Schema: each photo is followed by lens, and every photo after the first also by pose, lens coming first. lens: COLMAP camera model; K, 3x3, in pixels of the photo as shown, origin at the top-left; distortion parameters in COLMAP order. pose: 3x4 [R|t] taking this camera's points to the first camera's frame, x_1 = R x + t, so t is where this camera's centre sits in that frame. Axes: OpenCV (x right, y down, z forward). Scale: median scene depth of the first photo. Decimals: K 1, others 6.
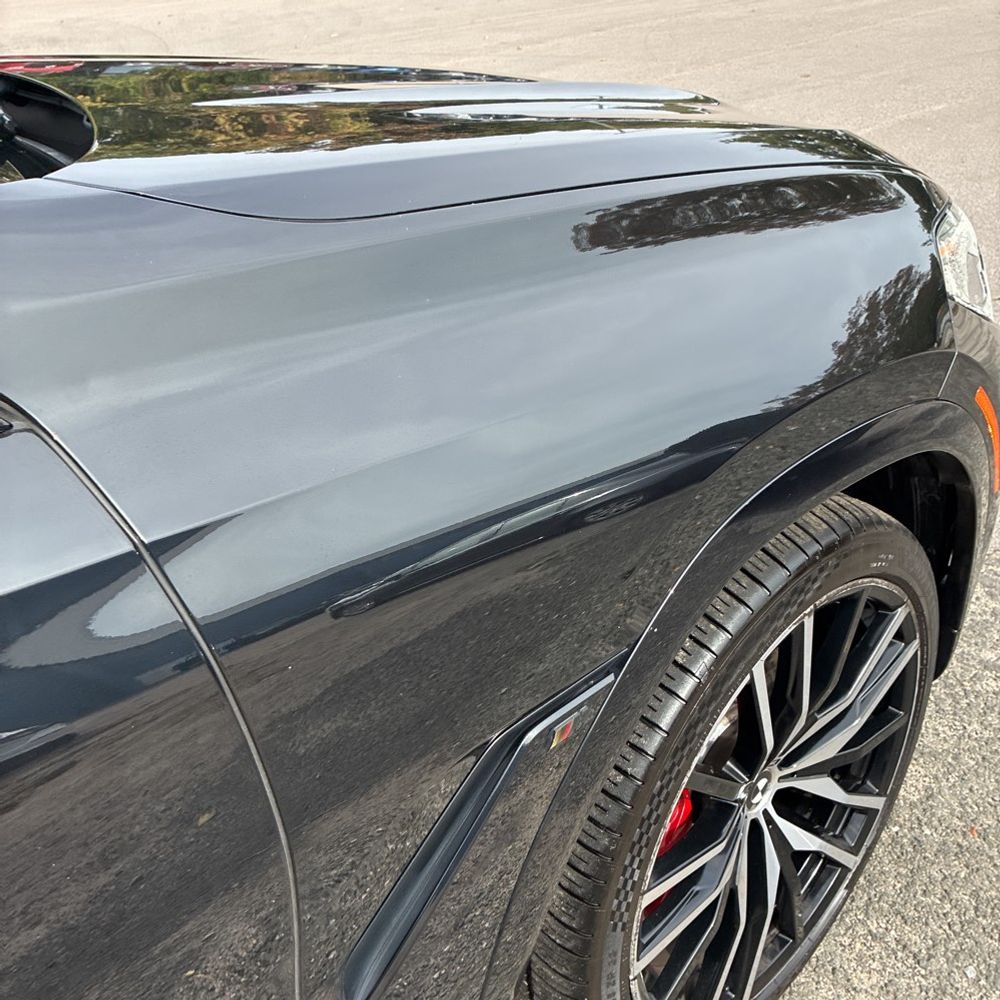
lens RADIAL K [[1008.8, 0, 500.0], [0, 1008.8, 501.6], [0, 0, 1]] dist [0.012501, 0.000000]
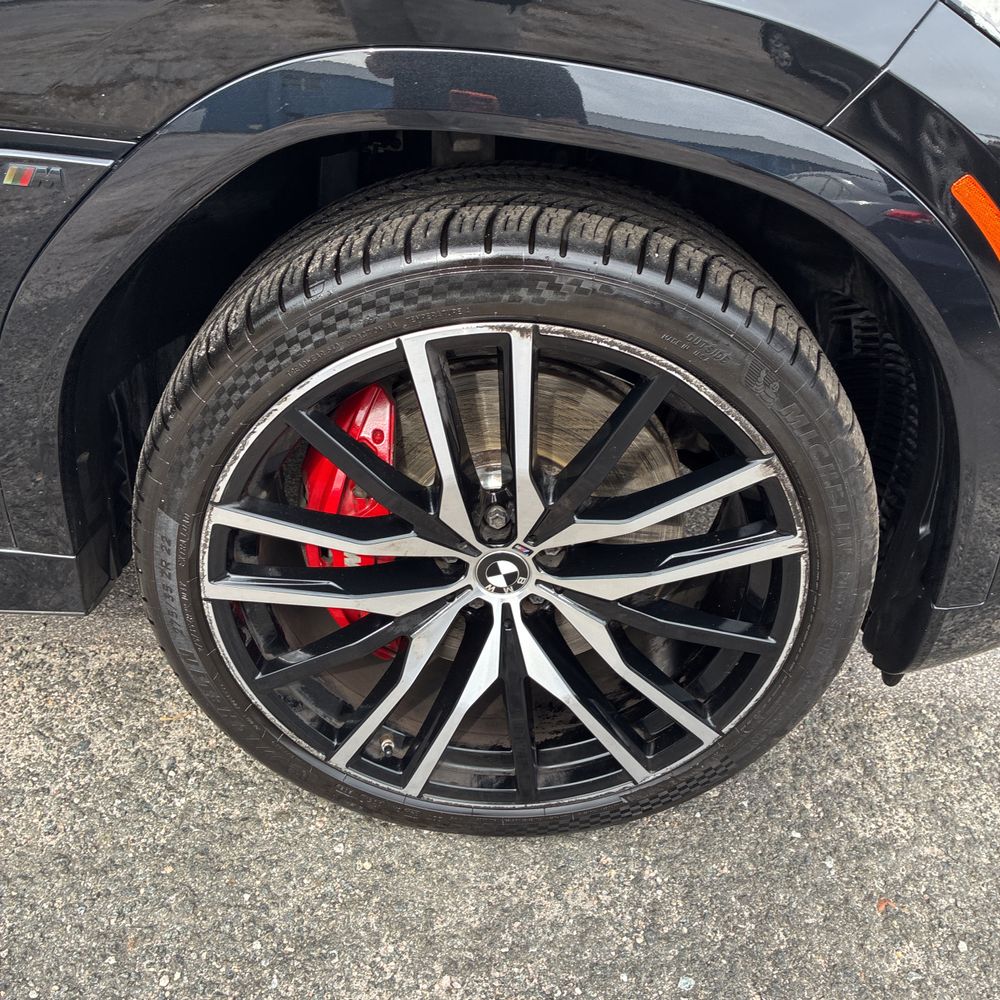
lens RADIAL K [[1008.8, 0, 500.6], [0, 1008.8, 502.8], [0, 0, 1]] dist [0.012501, 0.000000]
pose [[0.713681, 0.474465, -0.515309, 0.635482], [-0.439656, 0.876121, 0.197775, 0.067082], [0.545310, 0.085411, 0.833872, 0.286423]]
